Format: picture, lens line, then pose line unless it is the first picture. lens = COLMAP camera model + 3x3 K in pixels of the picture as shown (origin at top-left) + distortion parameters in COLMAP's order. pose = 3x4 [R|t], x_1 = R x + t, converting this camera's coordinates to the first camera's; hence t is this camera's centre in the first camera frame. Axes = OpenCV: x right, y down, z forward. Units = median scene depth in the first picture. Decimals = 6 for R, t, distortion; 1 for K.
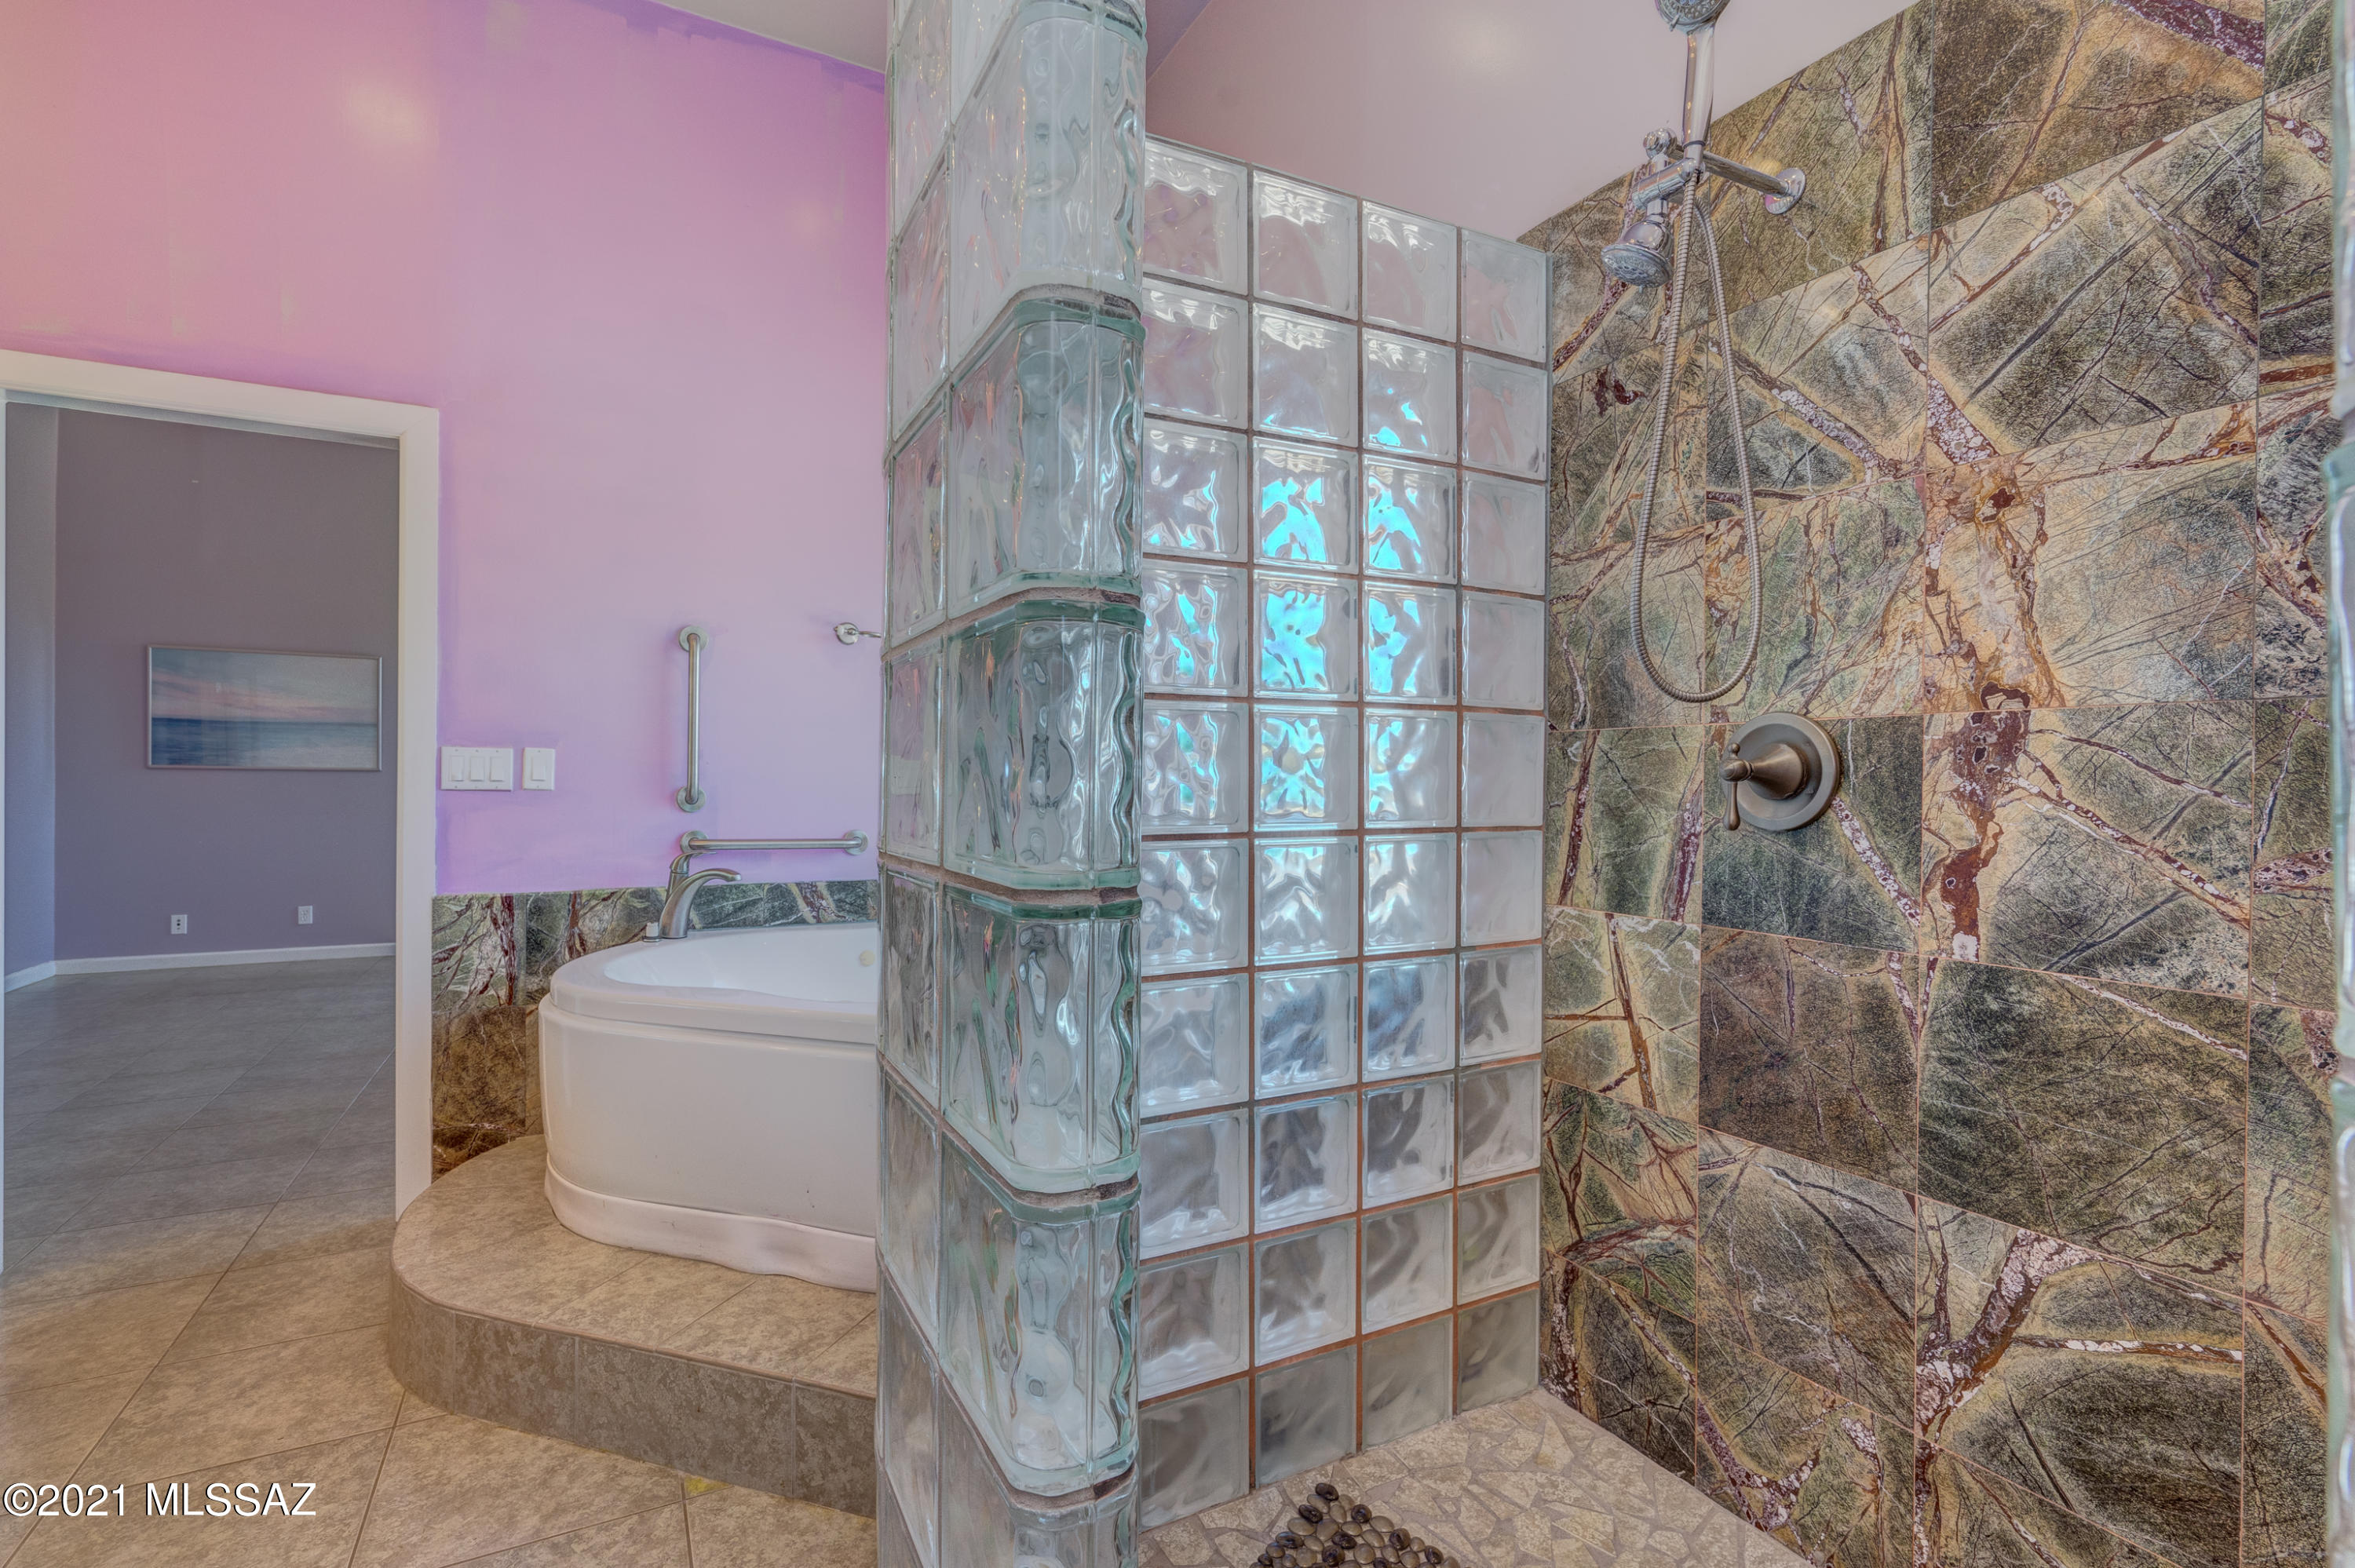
lens RADIAL K [[1114.2, 0, 1177.5], [0, 1114.2, 784.0], [0, 0, 1]] dist [-0.023103, 0.004599]
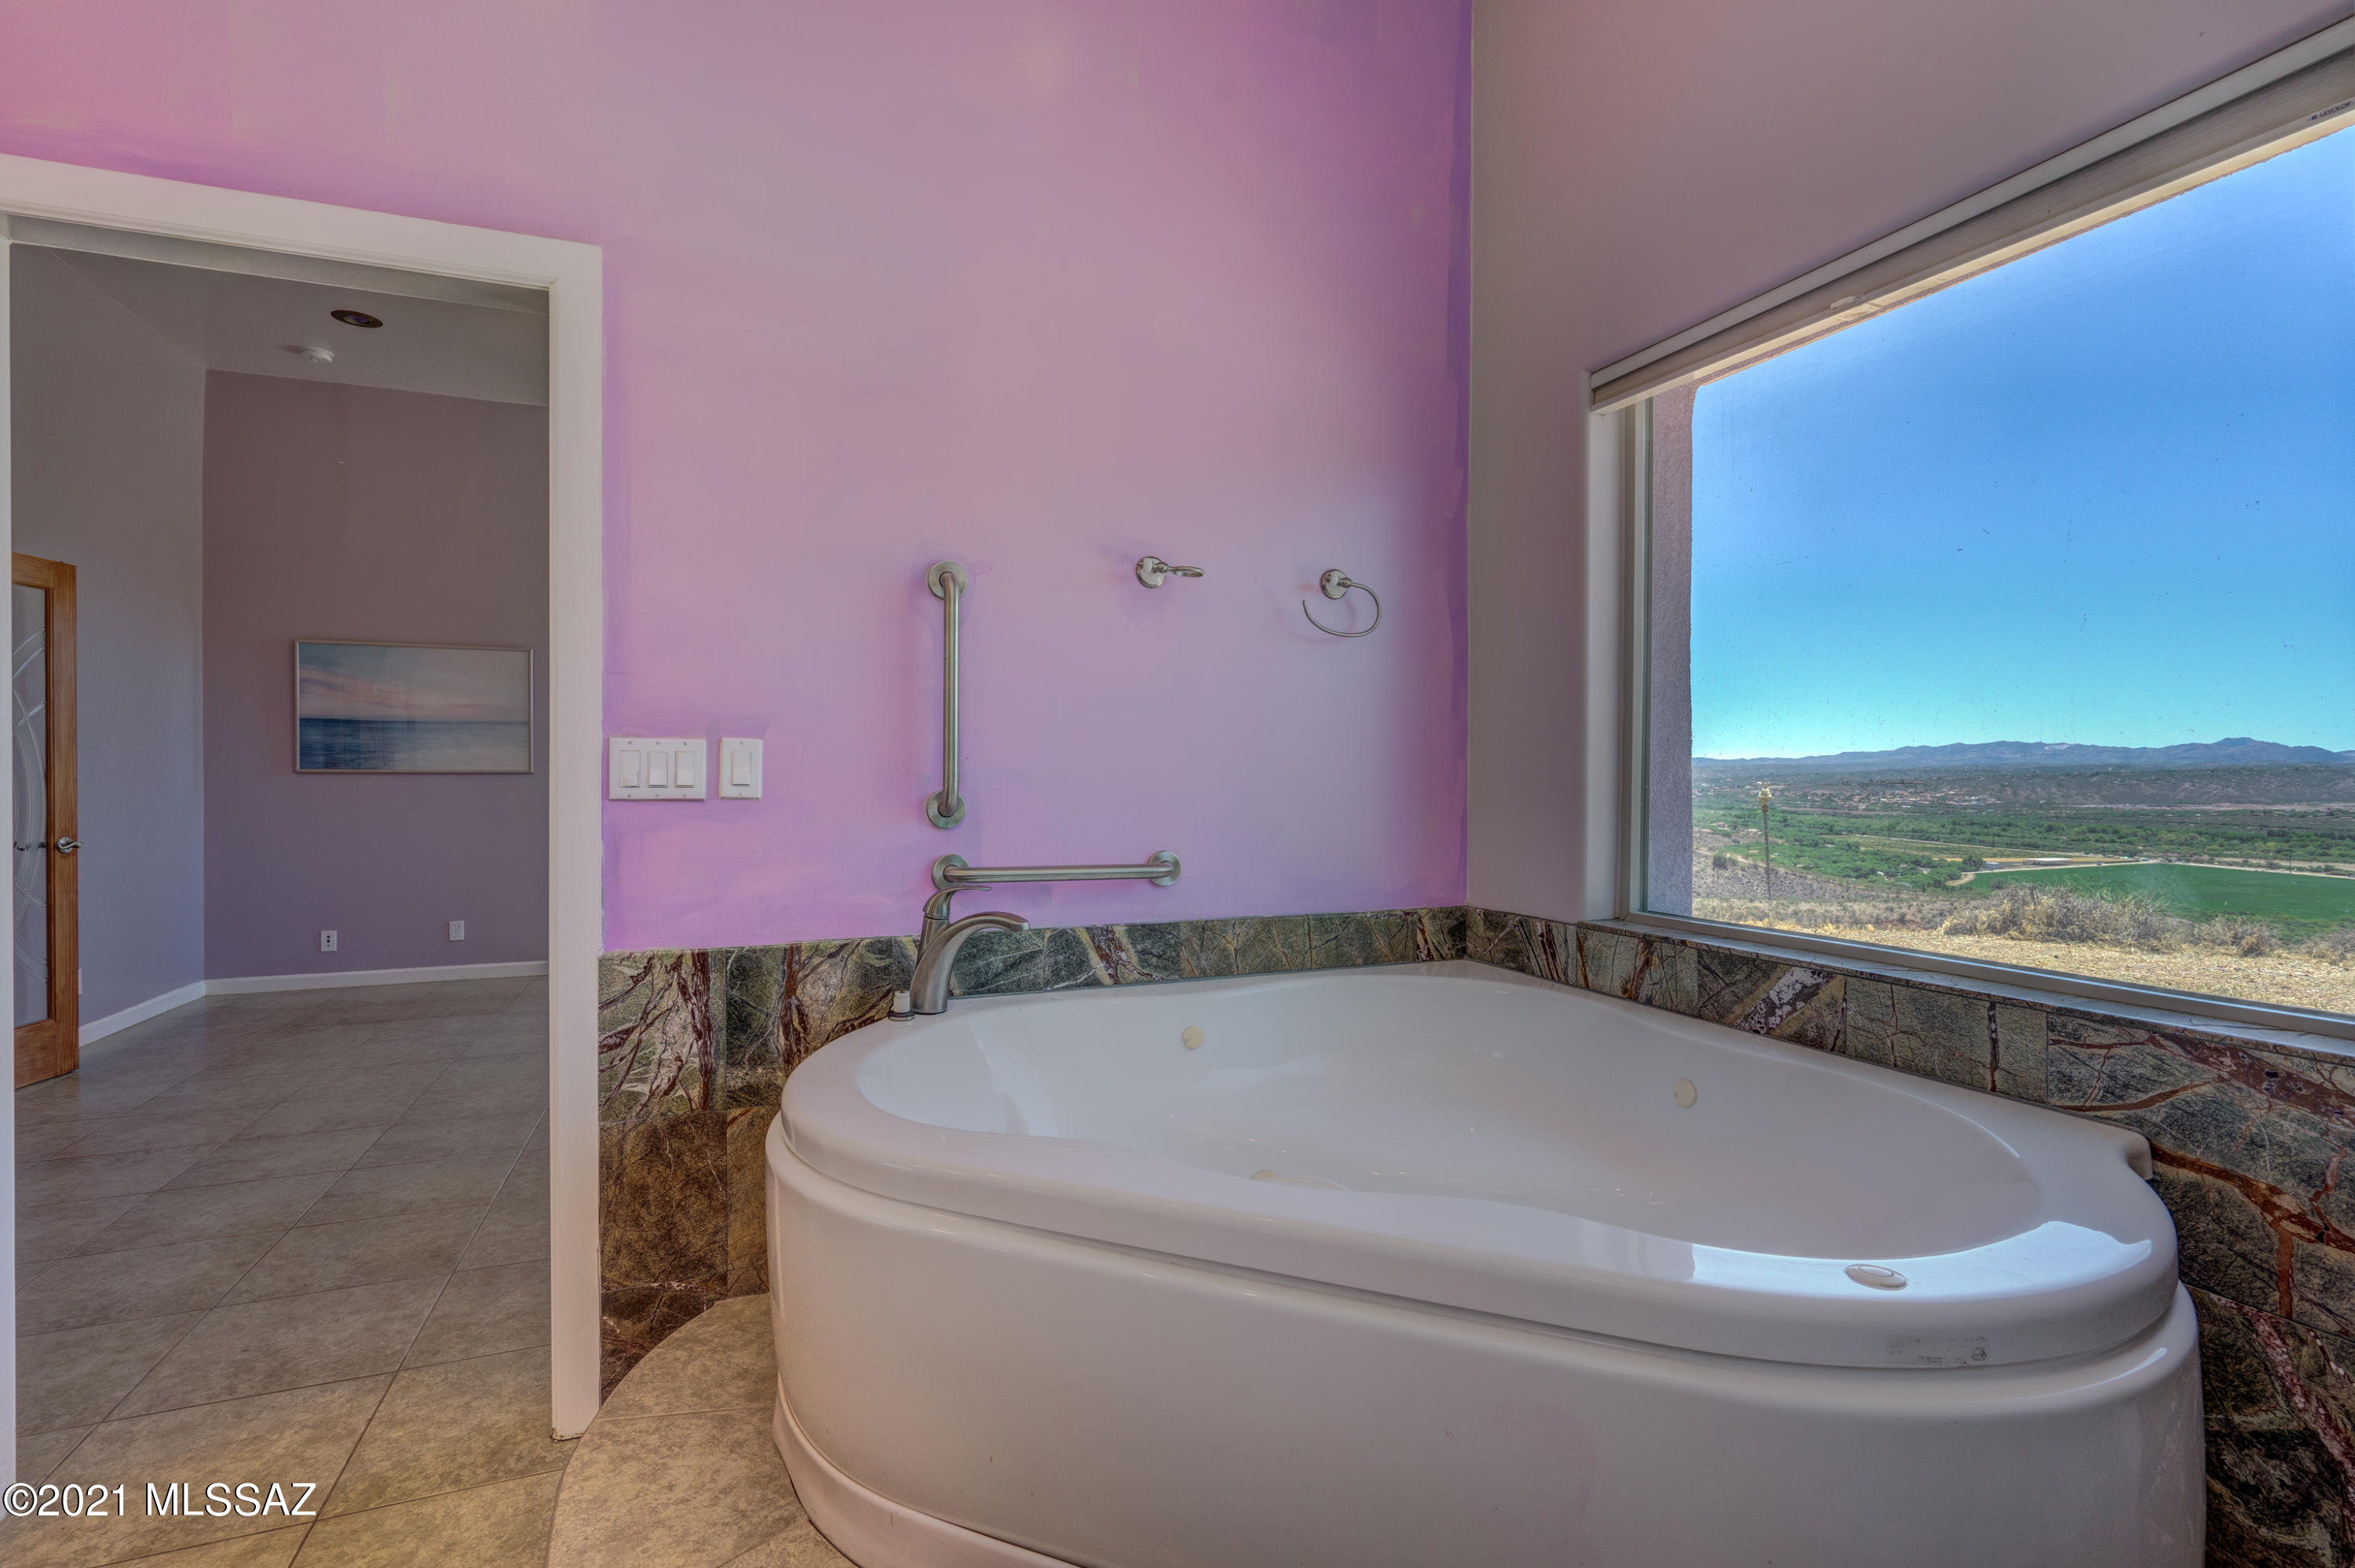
lens RADIAL K [[1052.8, 0, 1129.6], [0, 1052.8, 776.9], [0, 0, 1]] dist [-0.013195, 0.000796]
pose [[0.993752, -0.008730, -0.111269, -0.256295], [0.008623, 0.999962, -0.001438, -0.005254], [0.111278, 0.000469, 0.993789, 0.363788]]
